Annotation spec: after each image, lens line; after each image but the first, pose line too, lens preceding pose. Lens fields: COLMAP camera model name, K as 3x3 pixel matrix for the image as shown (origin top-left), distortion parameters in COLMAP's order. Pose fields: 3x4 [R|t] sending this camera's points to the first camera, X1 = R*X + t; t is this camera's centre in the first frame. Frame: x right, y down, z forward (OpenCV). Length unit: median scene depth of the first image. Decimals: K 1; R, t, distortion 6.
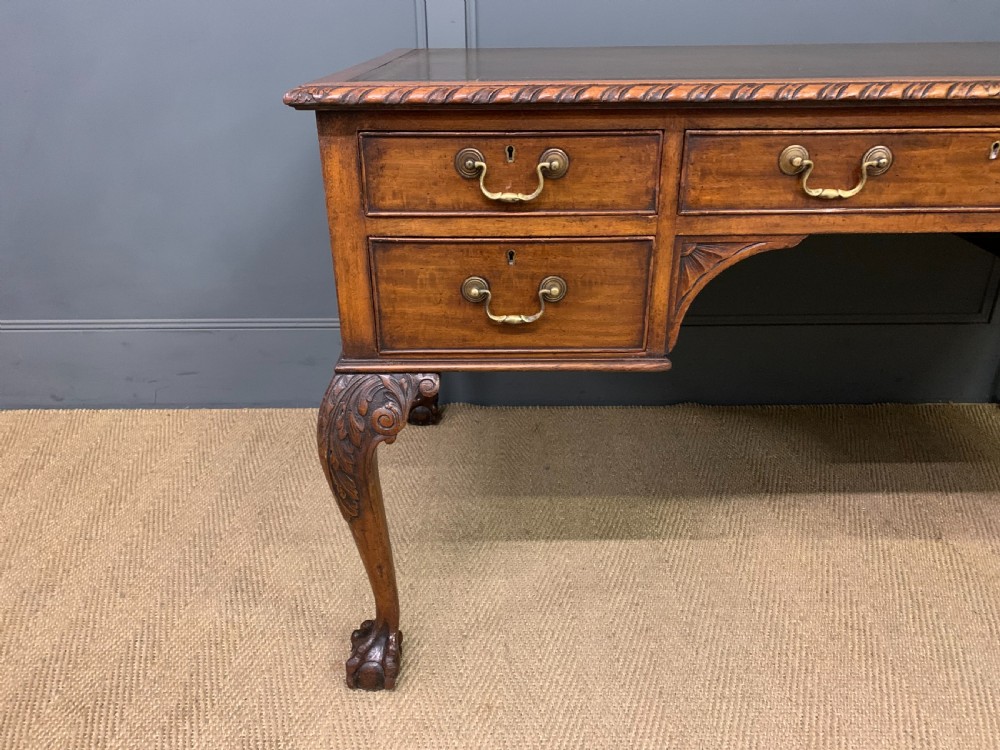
lens RADIAL K [[763.9, 0, 500.9], [0, 763.9, 368.3], [0, 0, 1]] dist [0.035446, -0.025649]
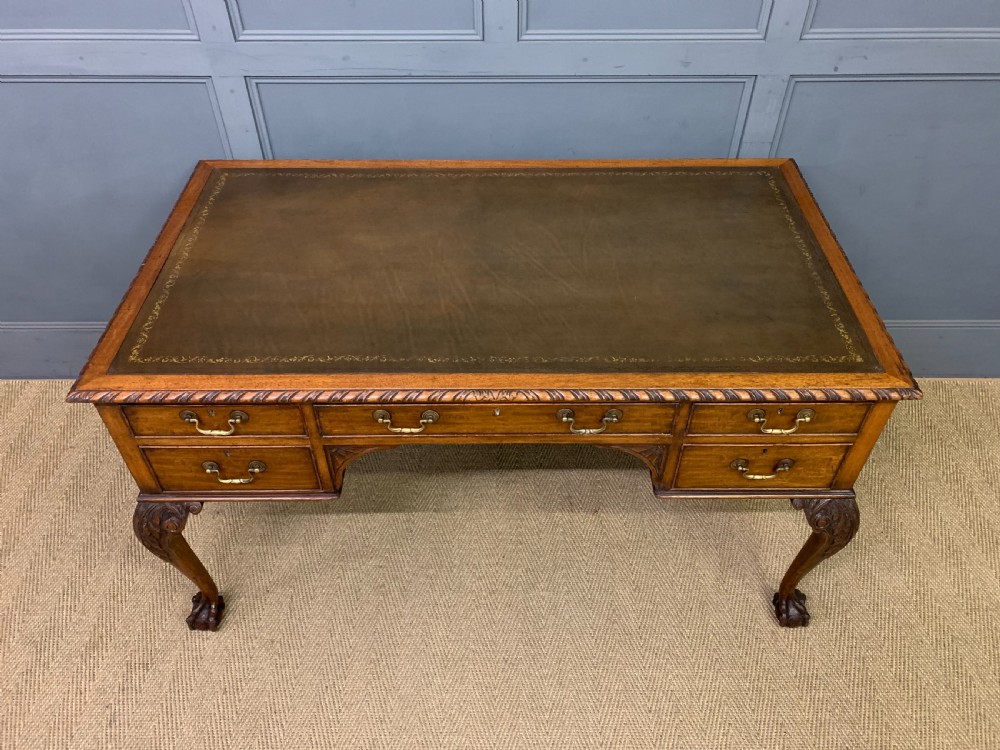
lens RADIAL K [[763.9, 0, 502.2], [0, 763.9, 368.5], [0, 0, 1]] dist [0.035446, -0.025649]
pose [[0.999944, 0.002958, 0.010176, 0.585982], [-0.006119, 0.945157, 0.326558, -0.858018], [-0.008652, -0.326602, 0.945122, -0.528394]]
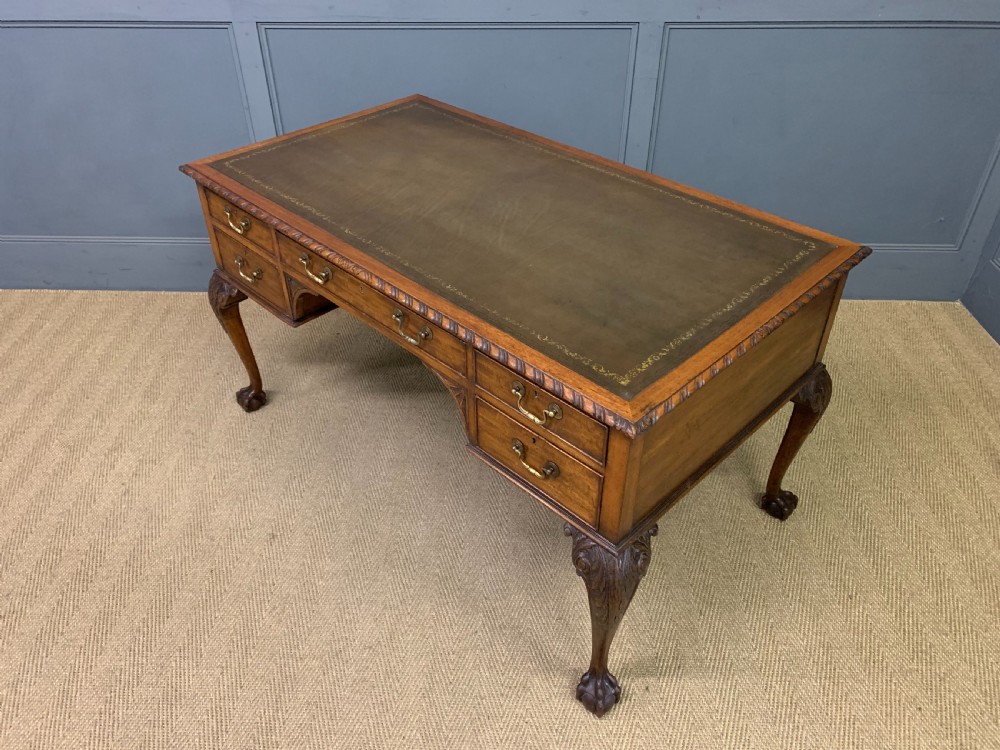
lens RADIAL K [[763.9, 0, 488.3], [0, 763.9, 369.5], [0, 0, 1]] dist [0.035446, -0.025649]
pose [[0.999467, 0.020817, -0.025139, 0.844779], [-0.014919, 0.976407, 0.215423, -0.311377], [0.029030, -0.214933, 0.976197, -1.270702]]
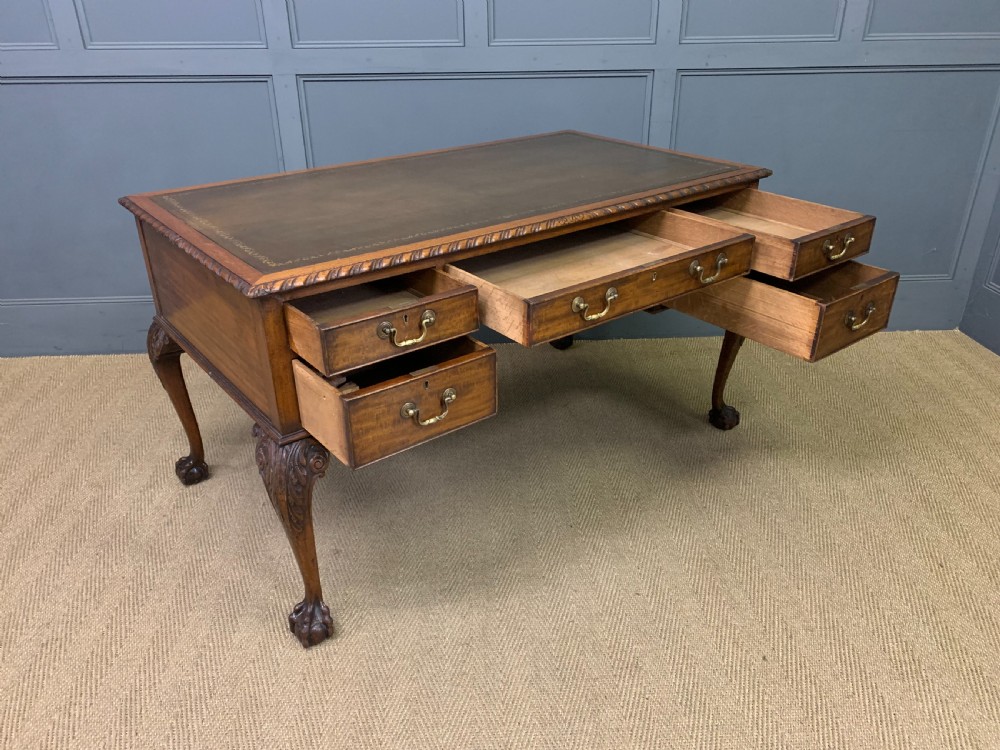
lens RADIAL K [[764.6, 0, 502.6], [0, 764.6, 380.5], [0, 0, 1]] dist [0.024935, -0.010857]
pose [[0.998164, -0.025449, 0.054964, 0.507240], [0.023166, 0.998858, 0.041781, 0.127550], [-0.055964, -0.040431, 0.997614, -1.310406]]
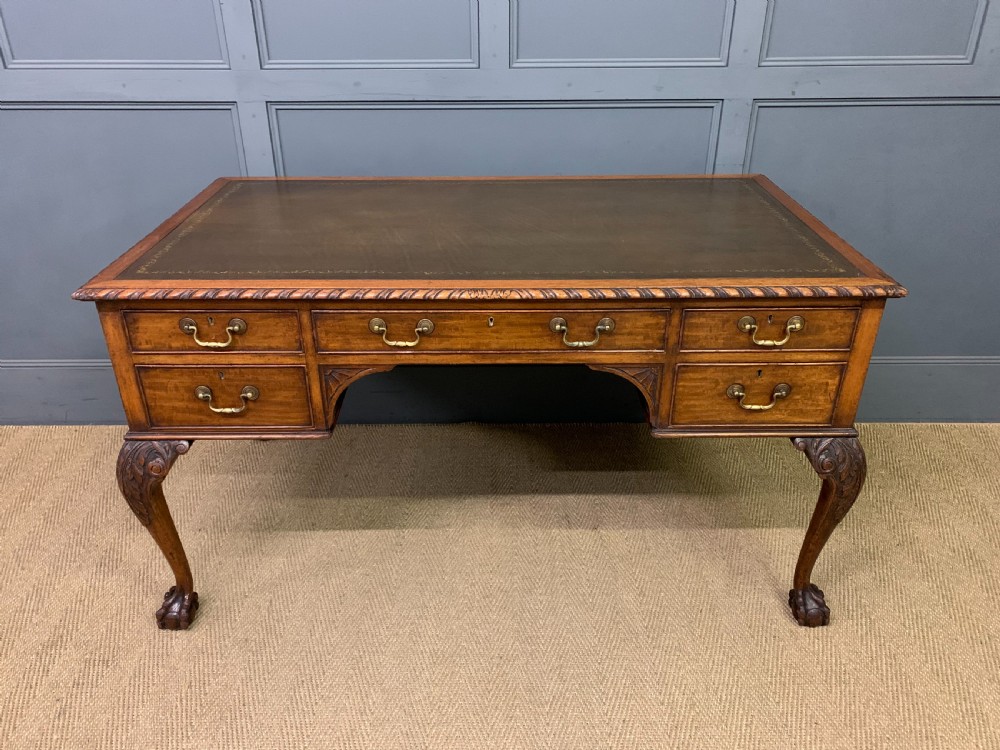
lens RADIAL K [[763.9, 0, 492.4], [0, 763.9, 371.6], [0, 0, 1]] dist [0.035446, -0.025649]
pose [[0.999986, 0.003564, 0.003802, 0.588565], [-0.003768, 0.998478, 0.055027, -0.244069], [-0.003600, -0.055040, 0.998478, -0.672840]]
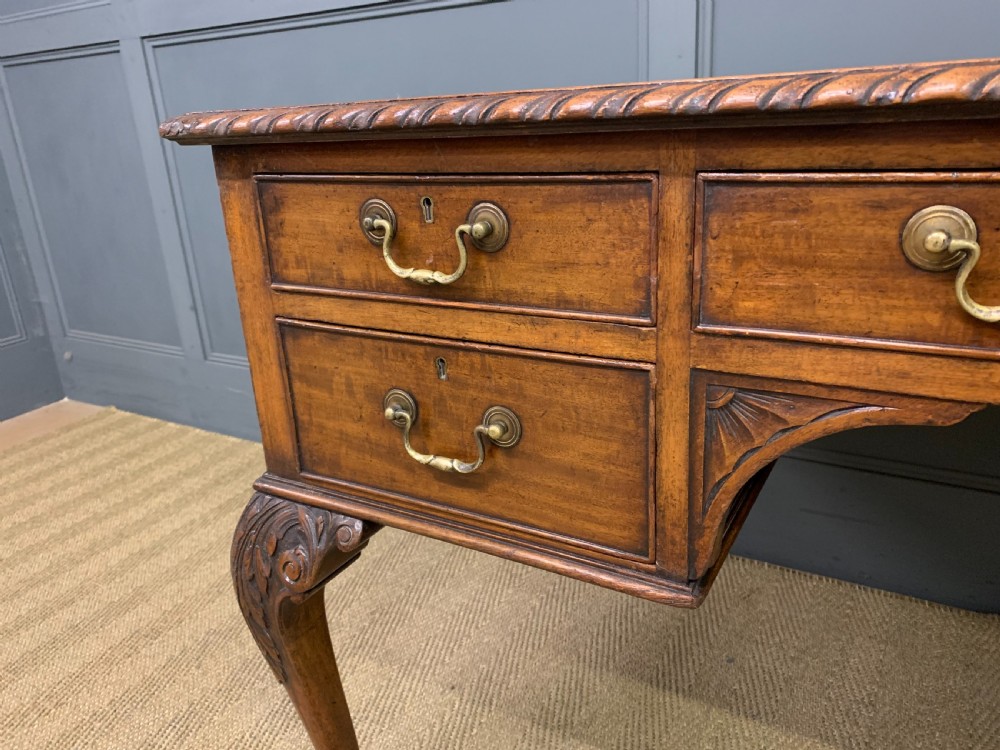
lens RADIAL K [[763.9, 0, 509.4], [0, 763.9, 371.7], [0, 0, 1]] dist [0.035446, -0.025649]
pose [[0.863296, 0.127320, -0.488374, 0.366245], [-0.169589, 0.984572, -0.043102, -0.122378], [0.475352, 0.120033, 0.871569, 0.460459]]
